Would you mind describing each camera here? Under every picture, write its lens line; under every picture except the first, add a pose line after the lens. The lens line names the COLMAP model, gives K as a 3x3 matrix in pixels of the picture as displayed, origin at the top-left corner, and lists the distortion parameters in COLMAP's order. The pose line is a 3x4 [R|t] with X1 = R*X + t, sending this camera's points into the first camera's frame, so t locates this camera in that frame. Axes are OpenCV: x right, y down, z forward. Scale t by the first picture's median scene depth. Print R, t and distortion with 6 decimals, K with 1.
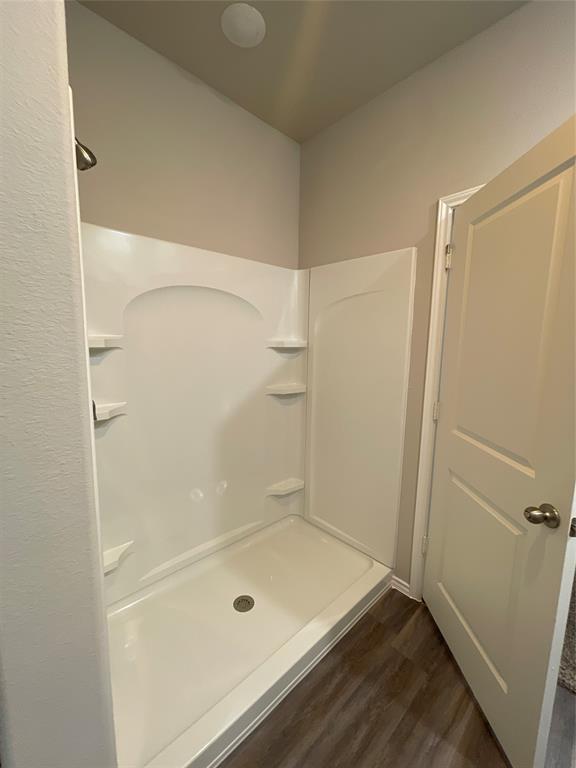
lens RADIAL K [[310.2, 0, 275.8], [0, 310.2, 379.1], [0, 0, 1]] dist [-0.001462, -0.000336]
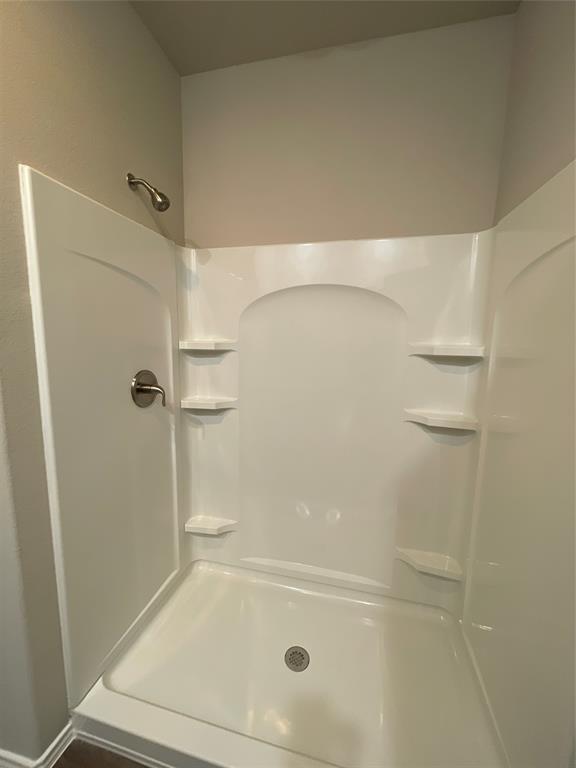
lens RADIAL K [[310.2, 0, 286.6], [0, 310.2, 387.4], [0, 0, 1]] dist [-0.001462, -0.000336]
pose [[0.562594, 0.105919, -0.819920, 0.399212], [-0.110283, 0.992510, 0.052543, -0.033693], [0.819345, 0.060863, 0.570061, 0.361442]]
